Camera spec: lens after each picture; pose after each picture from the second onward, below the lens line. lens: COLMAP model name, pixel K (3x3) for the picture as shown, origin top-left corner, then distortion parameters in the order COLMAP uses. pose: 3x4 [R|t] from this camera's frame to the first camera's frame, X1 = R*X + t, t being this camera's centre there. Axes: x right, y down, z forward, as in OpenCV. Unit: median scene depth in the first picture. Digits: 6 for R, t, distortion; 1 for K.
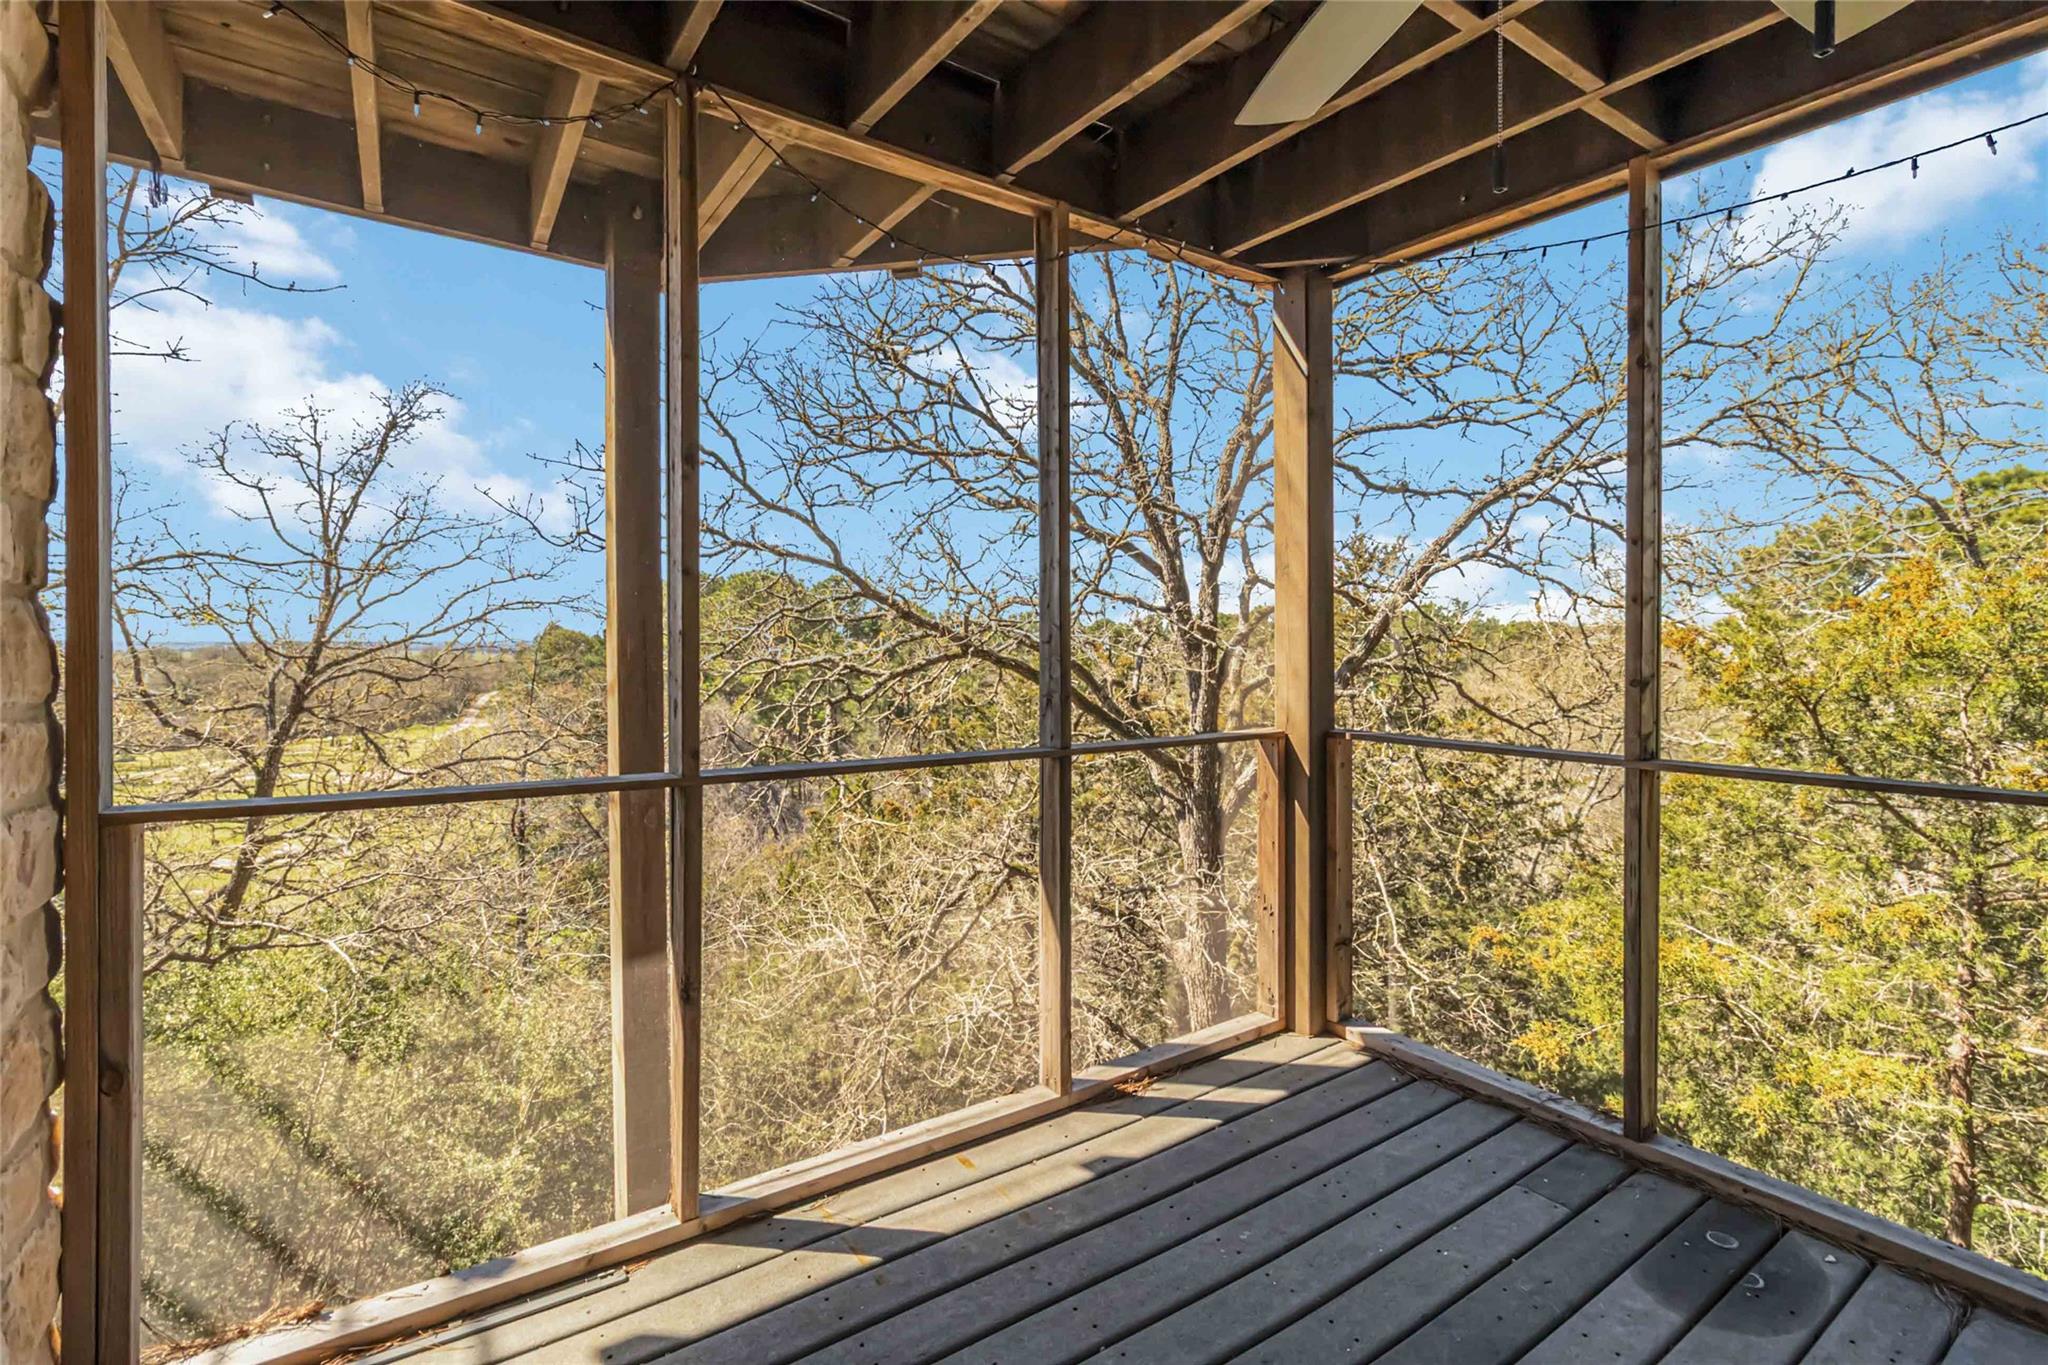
lens RADIAL K [[930.3, 0, 1026.0], [0, 930.3, 661.1], [0, 0, 1]] dist [-0.001030, 0.000057]
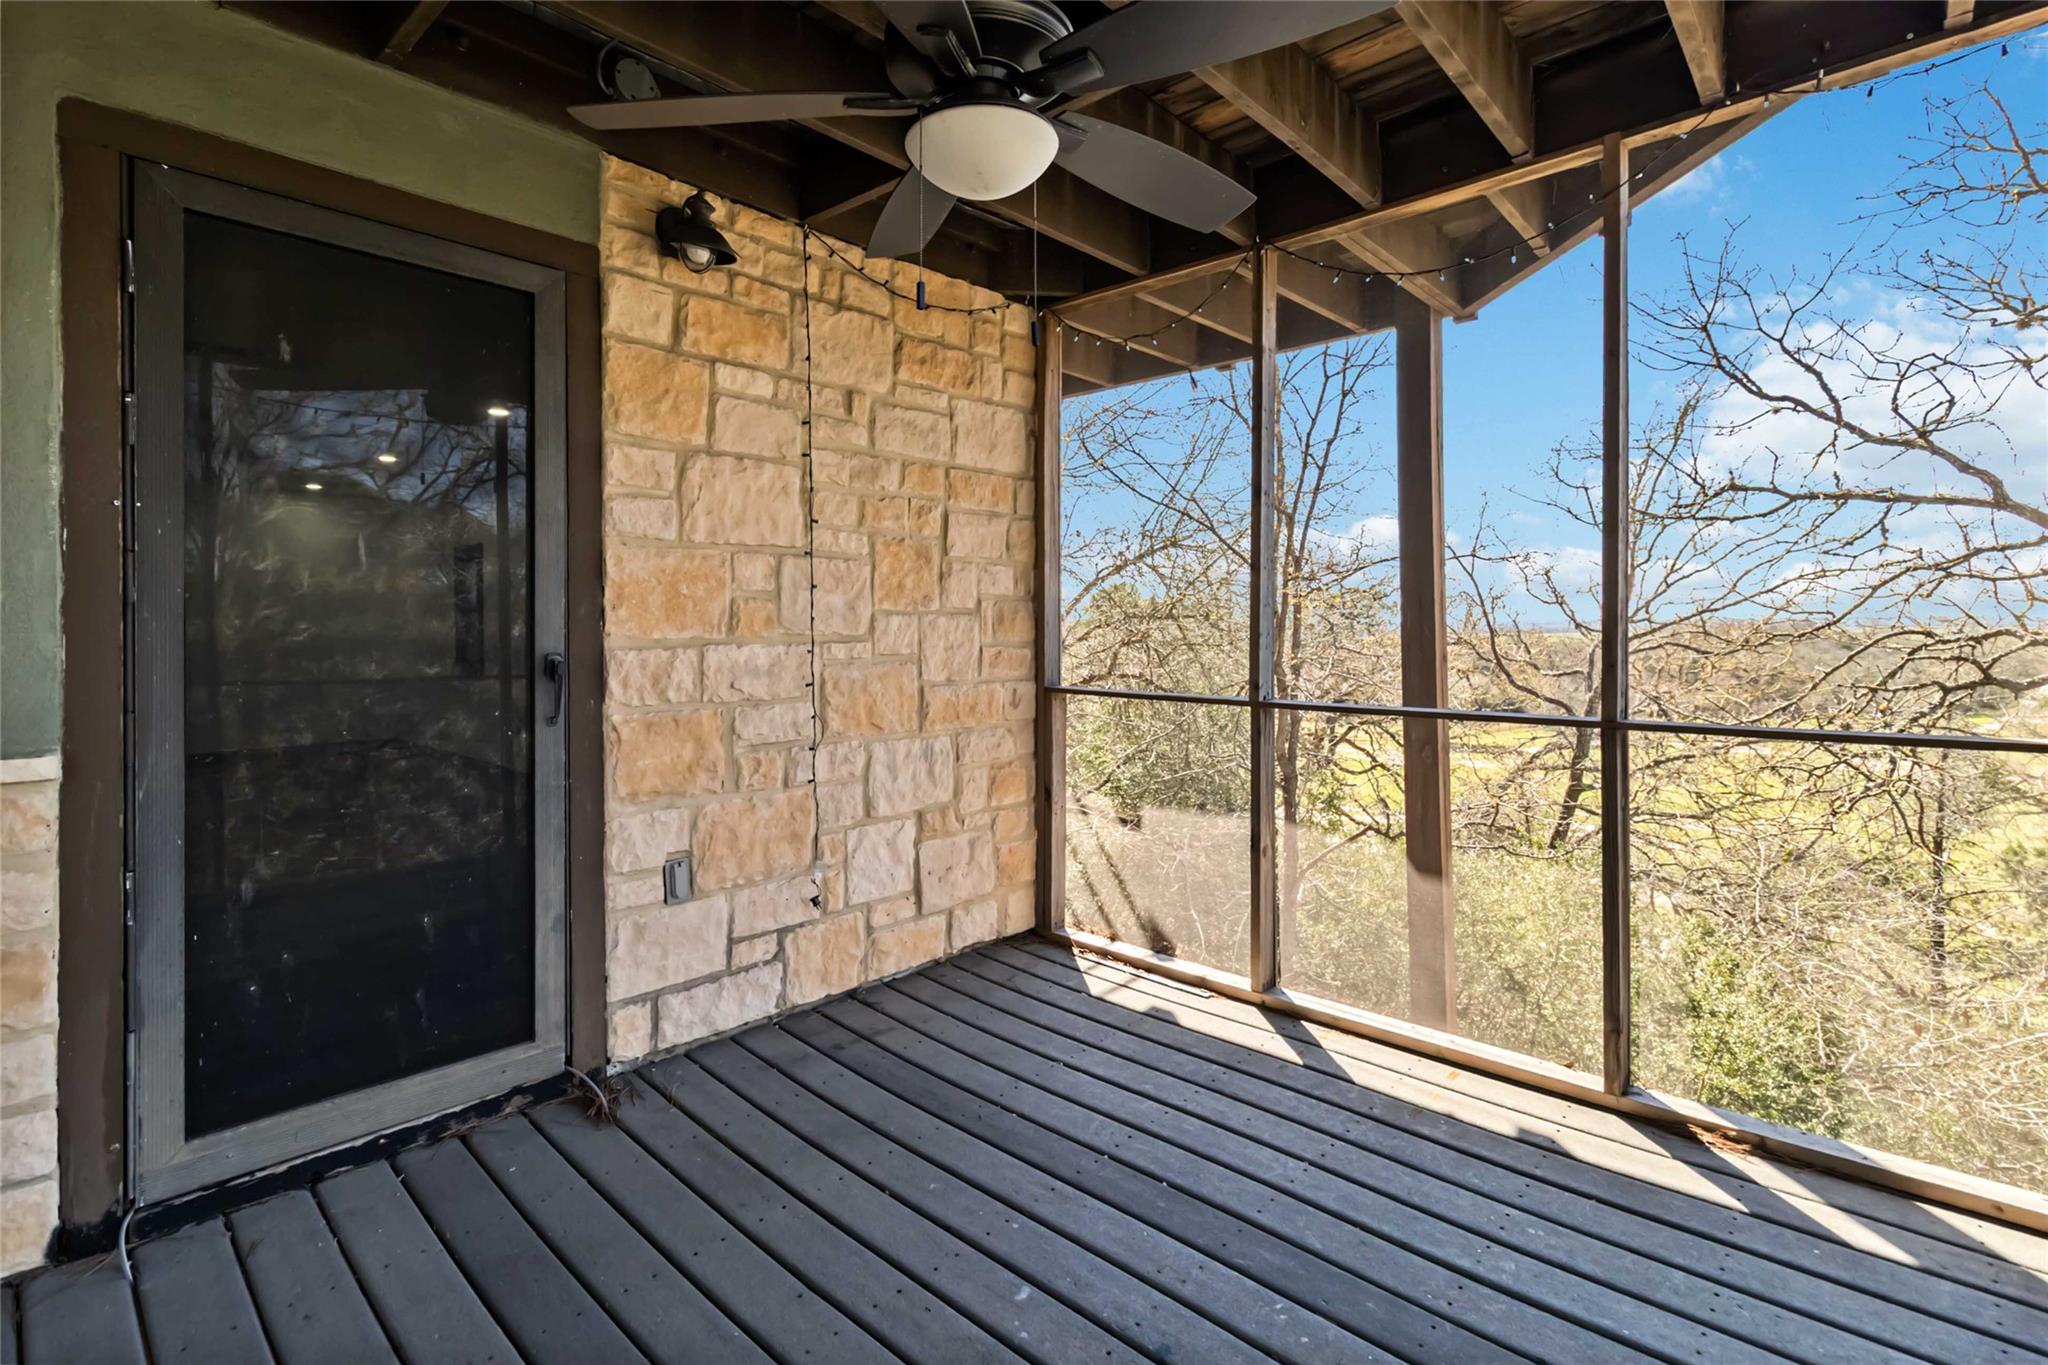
lens RADIAL K [[962.7, 0, 1036.2], [0, 962.7, 593.8], [0, 0, 1]] dist [-0.000940, -0.000398]
pose [[0.224229, -0.036385, -0.973857, 0.924419], [-0.009704, 0.999170, -0.039565, 0.015819], [0.974488, 0.018322, 0.223690, 0.240347]]
